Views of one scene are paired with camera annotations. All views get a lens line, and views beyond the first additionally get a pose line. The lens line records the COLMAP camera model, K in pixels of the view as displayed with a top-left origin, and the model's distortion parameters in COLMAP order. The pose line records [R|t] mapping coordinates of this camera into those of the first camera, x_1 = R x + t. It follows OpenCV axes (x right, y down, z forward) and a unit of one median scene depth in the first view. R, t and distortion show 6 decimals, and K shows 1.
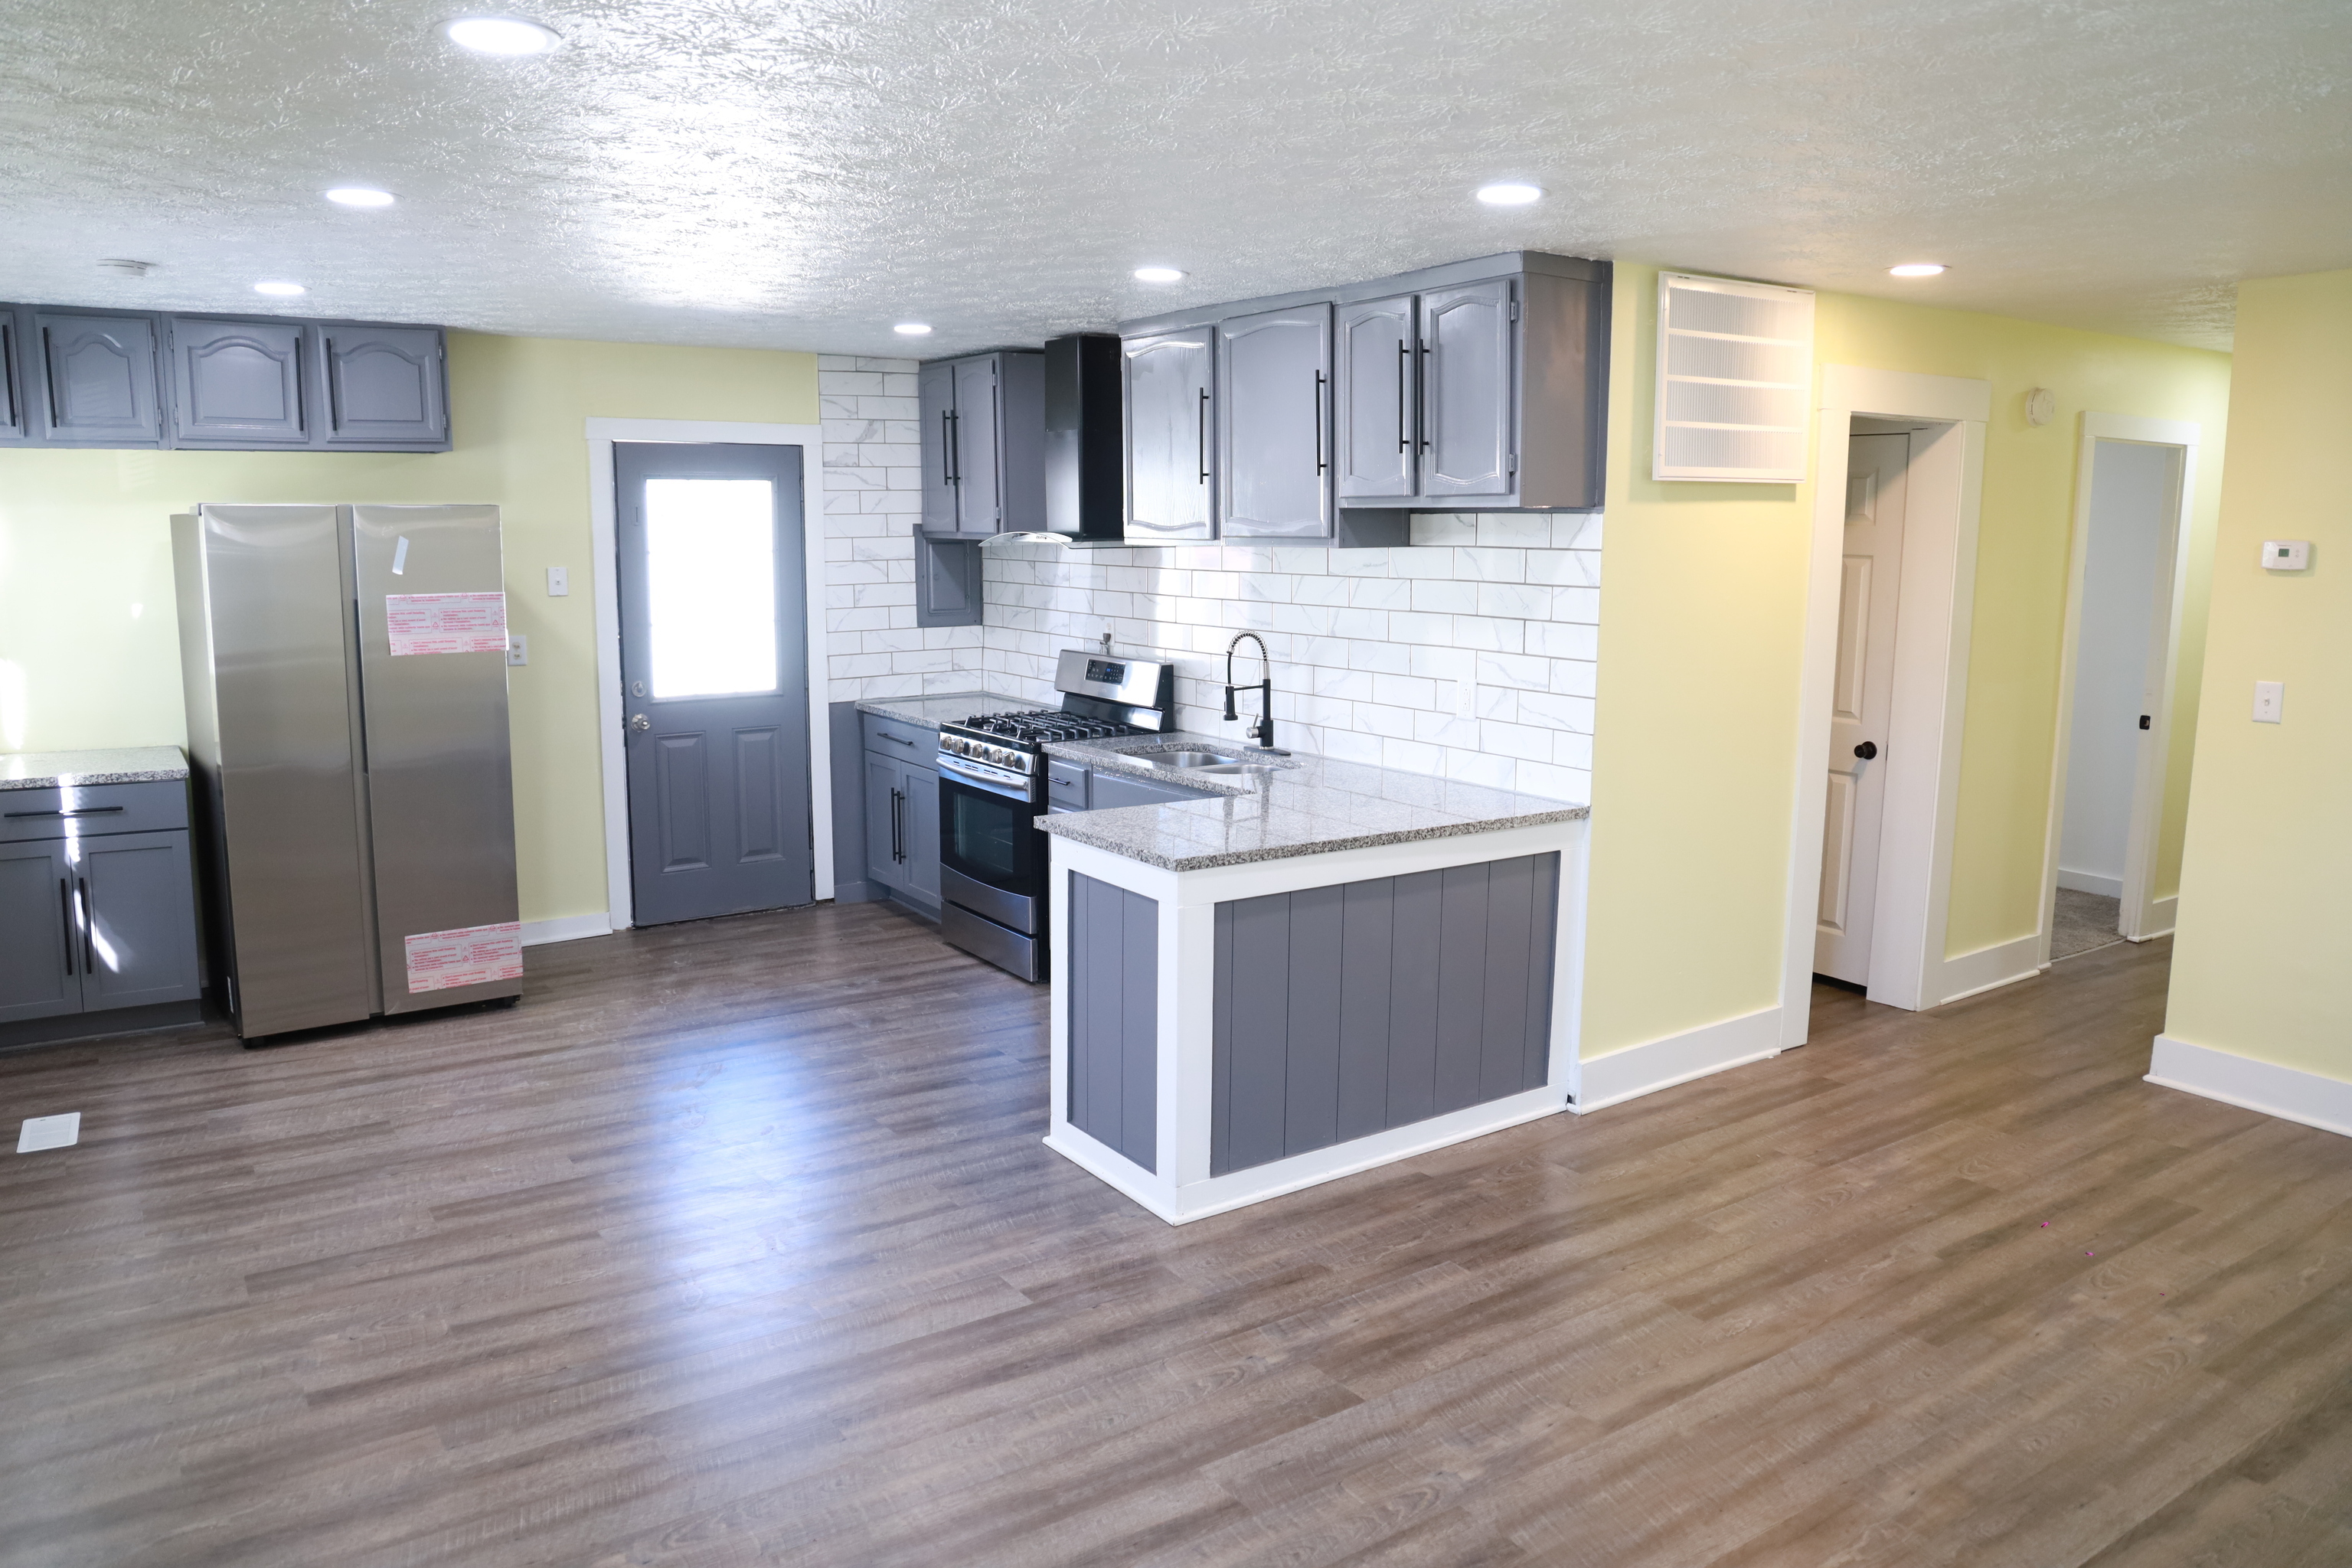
lens RADIAL K [[1617.4, 0, 1167.3], [0, 1617.4, 786.4], [0, 0, 1]] dist [-0.084813, 0.064002]
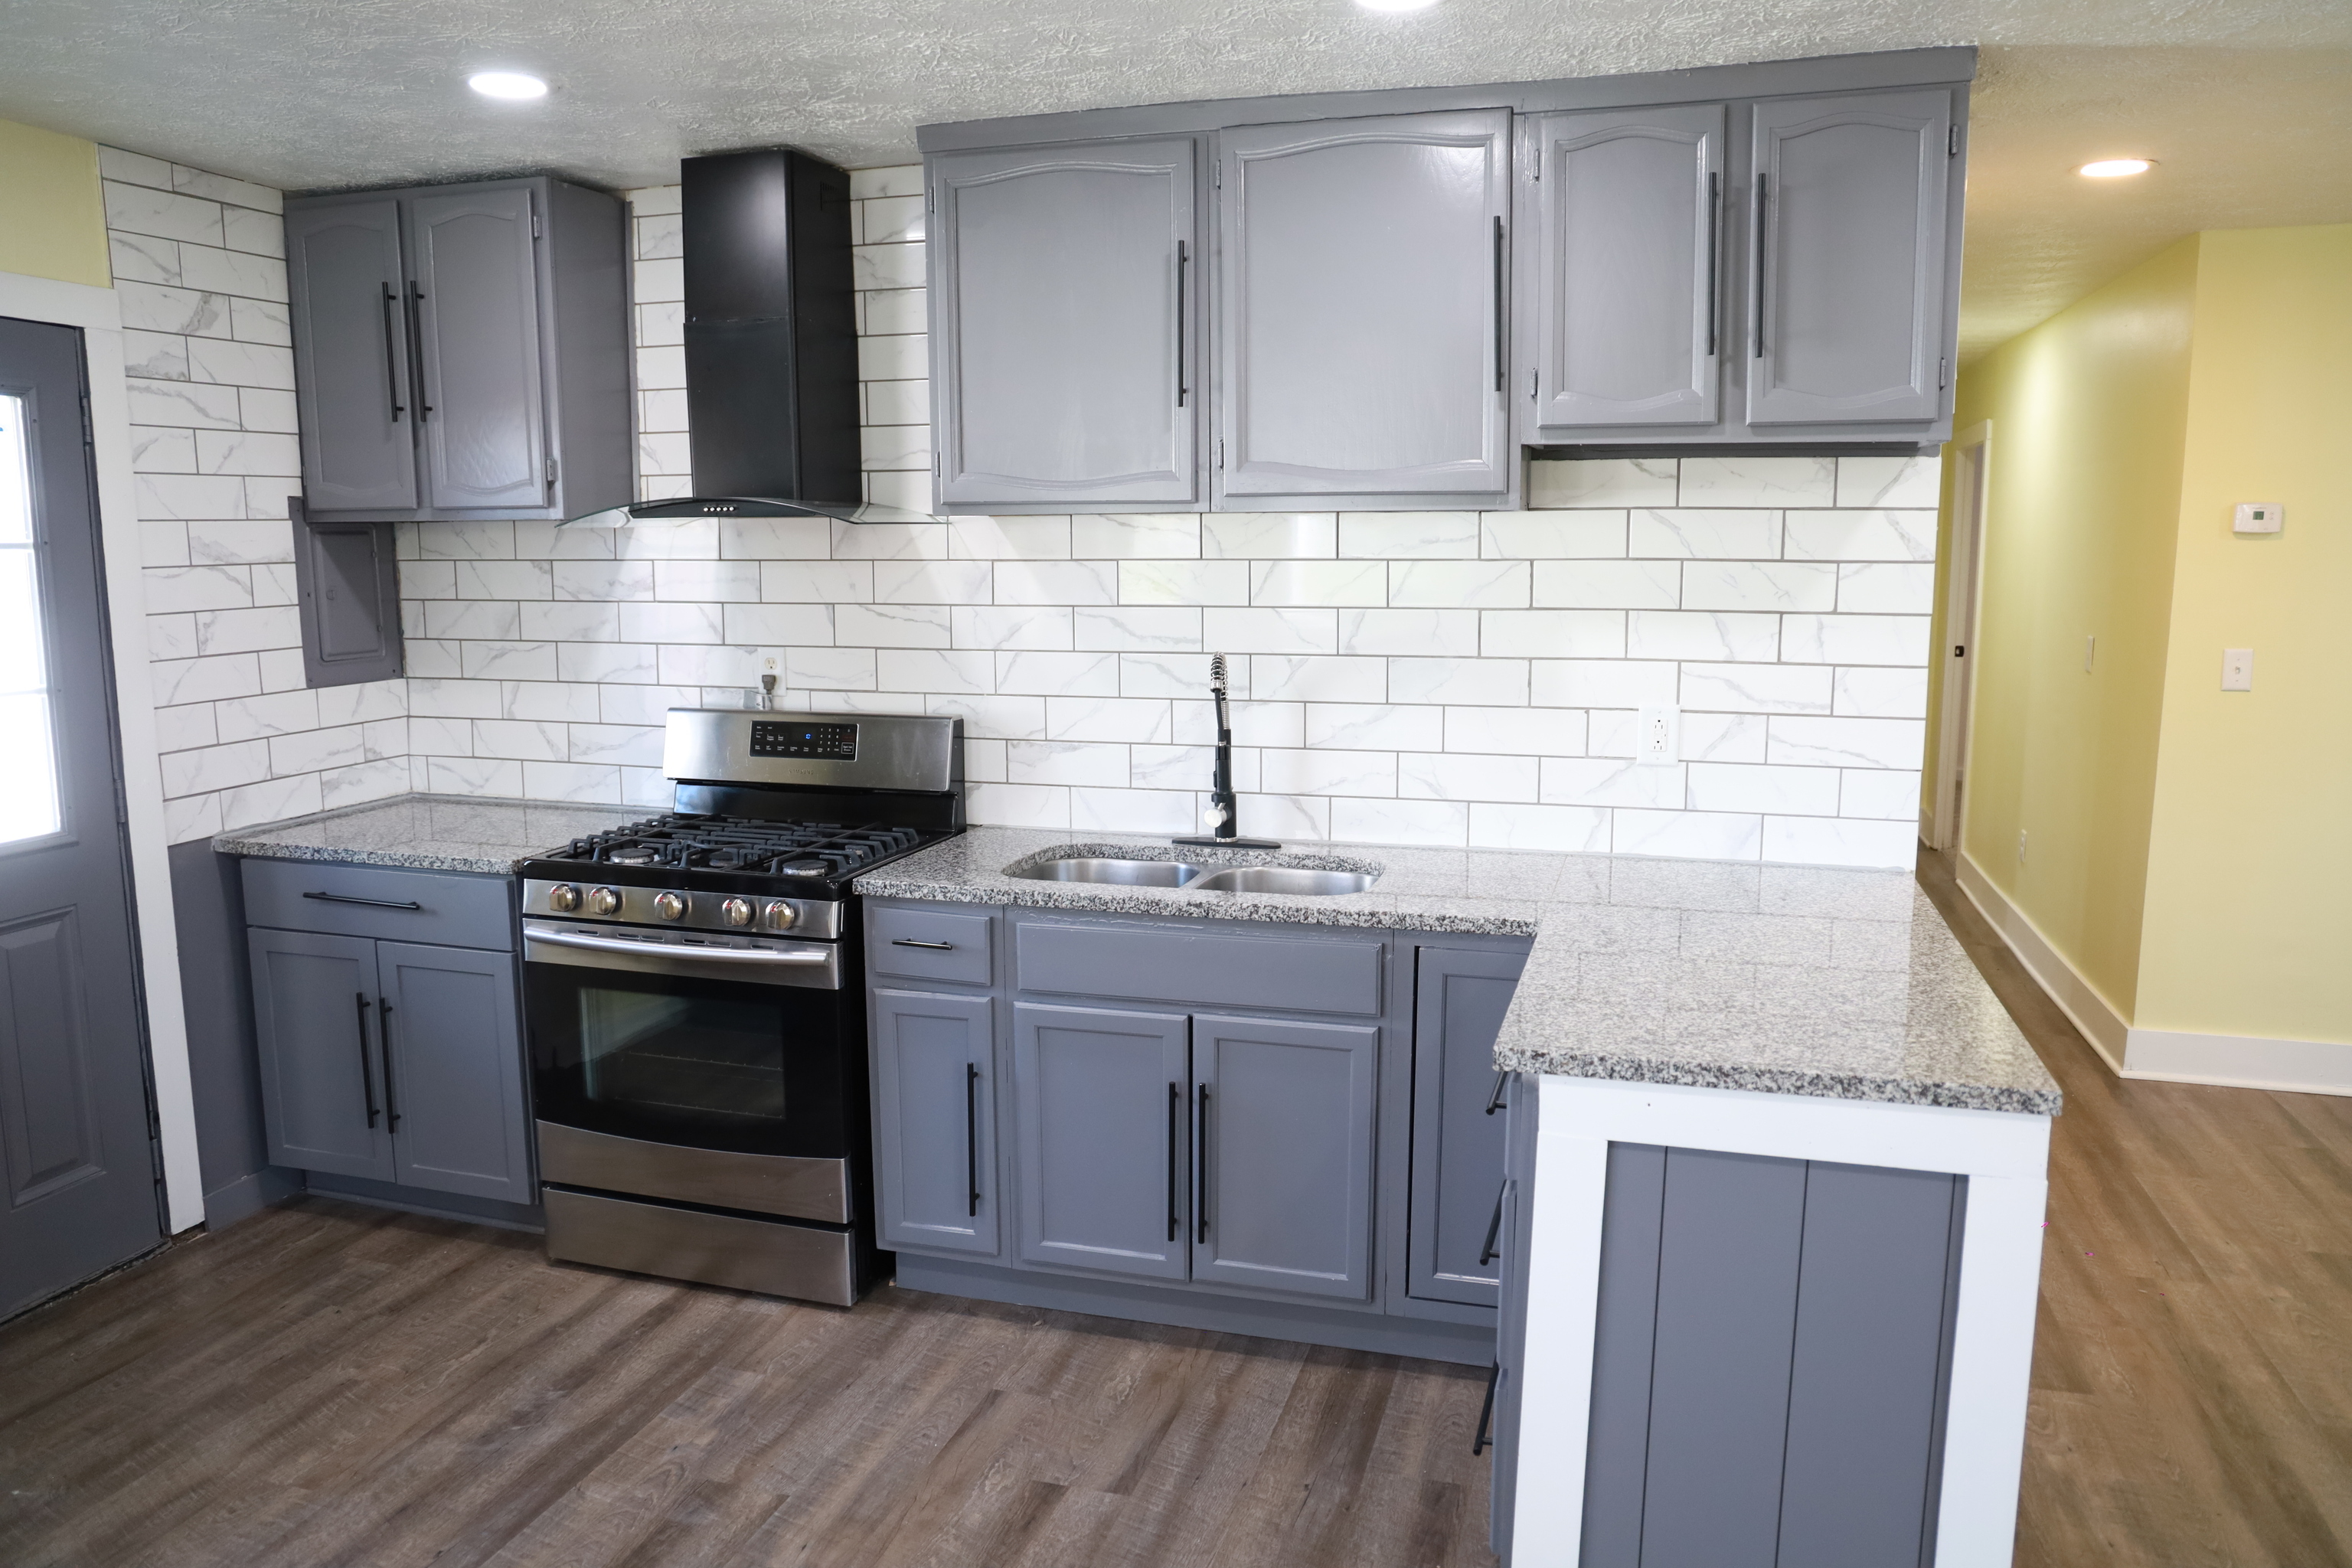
lens RADIAL K [[1617.4, 0, 1167.3], [0, 1617.4, 786.4], [0, 0, 1]] dist [-0.084813, 0.064002]
pose [[0.778072, -0.099646, 0.620221, -0.292898], [0.107081, 0.993927, 0.025352, -0.053400], [-0.618981, 0.046688, 0.784017, 0.447630]]
